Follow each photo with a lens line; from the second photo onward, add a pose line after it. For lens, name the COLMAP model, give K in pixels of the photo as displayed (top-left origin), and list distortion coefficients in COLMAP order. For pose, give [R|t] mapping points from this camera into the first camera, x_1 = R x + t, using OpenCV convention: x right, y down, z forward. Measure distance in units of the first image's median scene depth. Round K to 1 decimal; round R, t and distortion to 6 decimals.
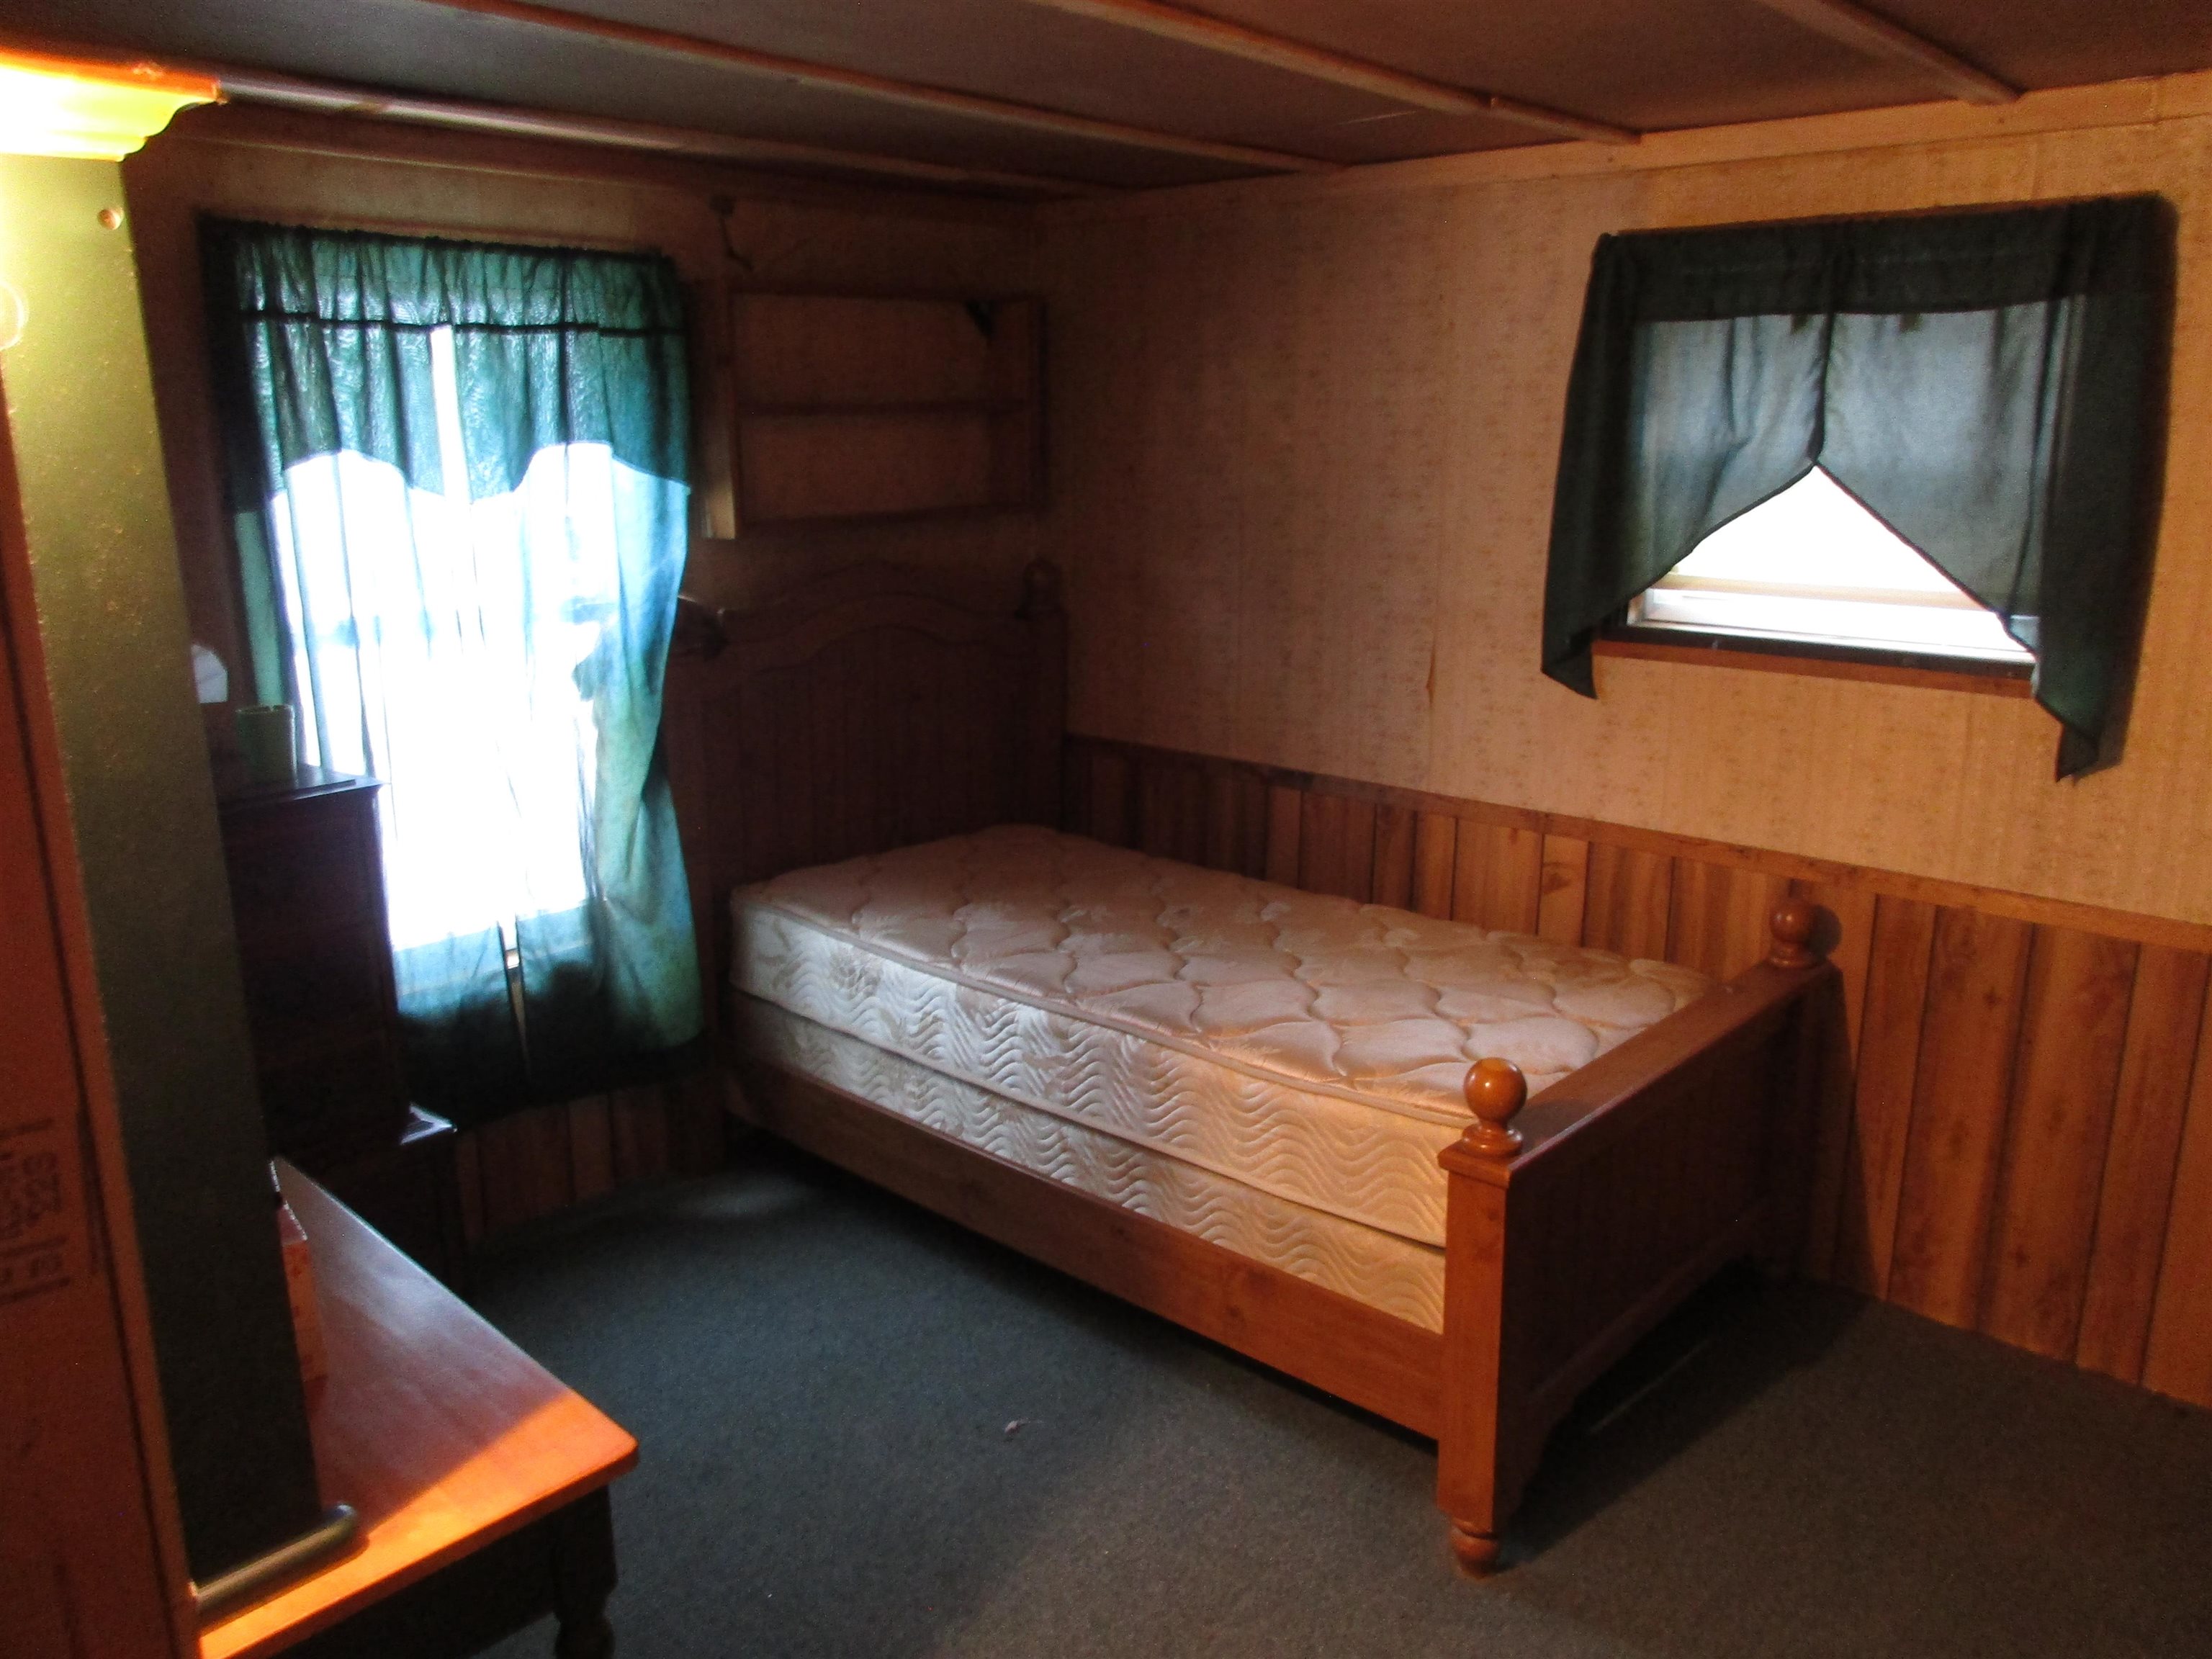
lens RADIAL K [[1658.0, 0, 1107.4], [0, 1658.0, 817.3], [0, 0, 1]] dist [-0.014487, 0.010727]
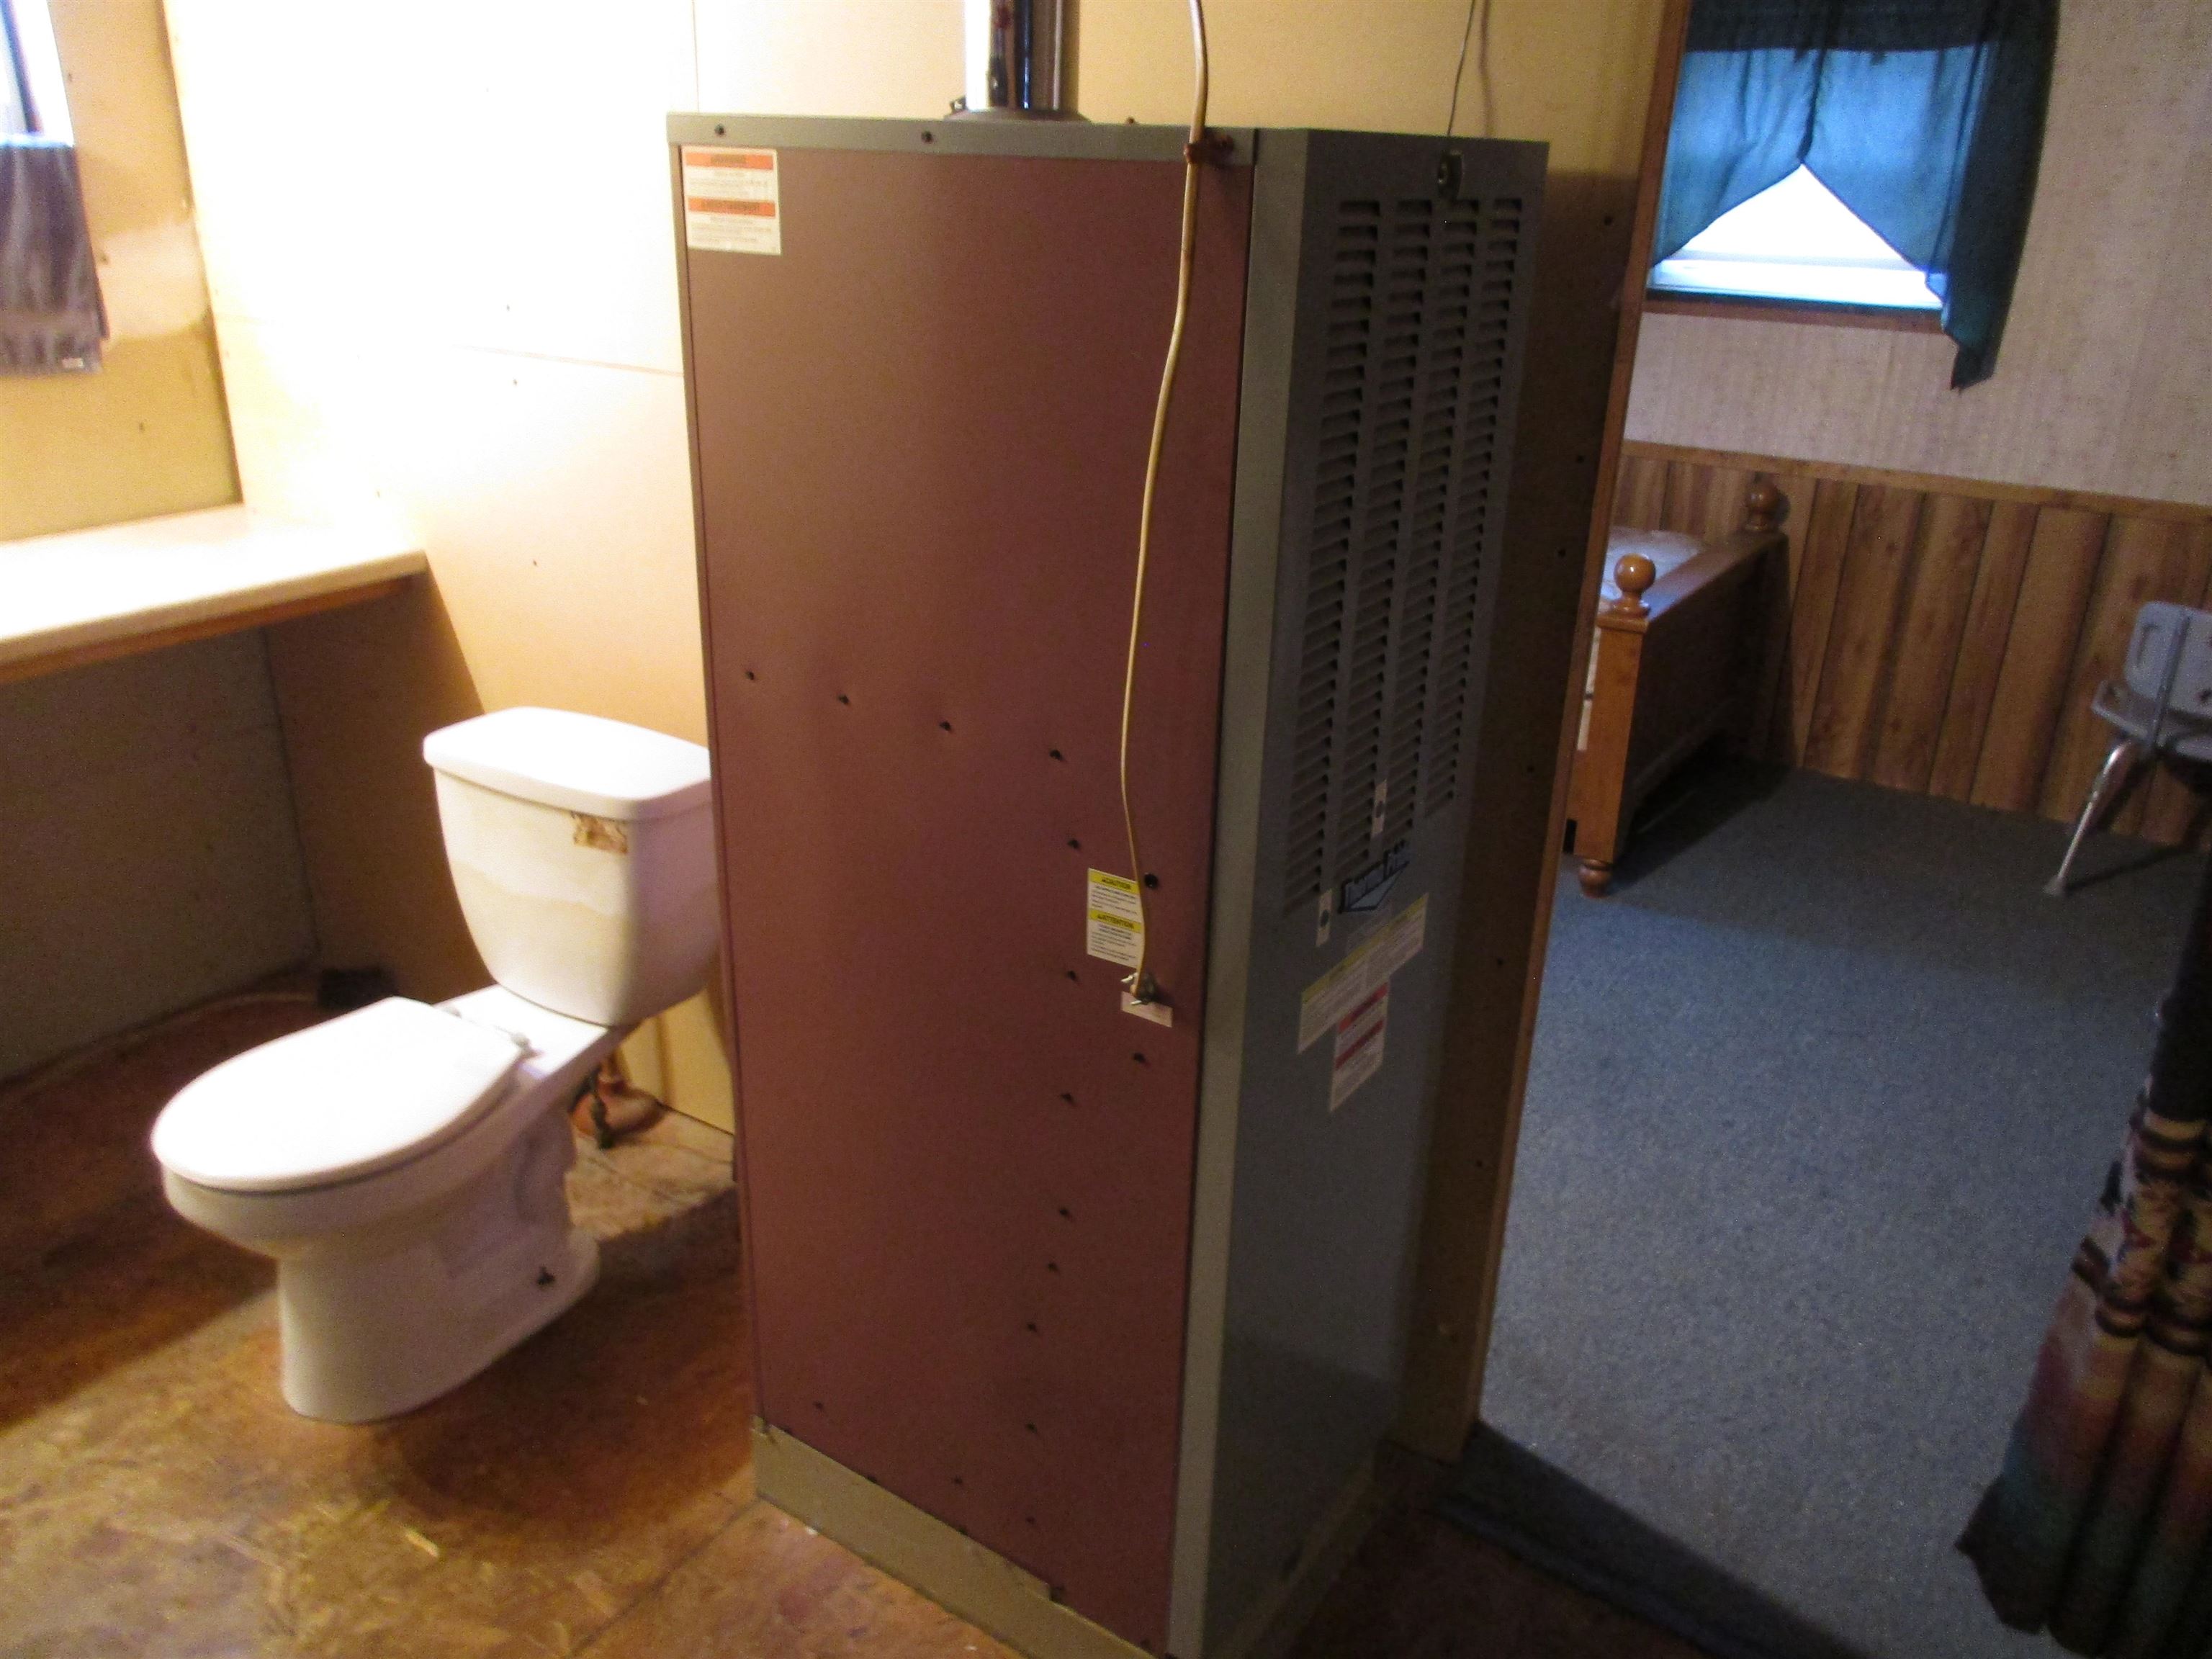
lens RADIAL K [[1658.0, 0, 1100.3], [0, 1658.0, 841.9], [0, 0, 1]] dist [-0.014487, 0.010727]
pose [[0.989602, -0.037105, 0.138966, -0.377354], [0.013585, 0.985946, 0.166510, 0.113560], [-0.143191, -0.162890, 0.976198, -0.379046]]
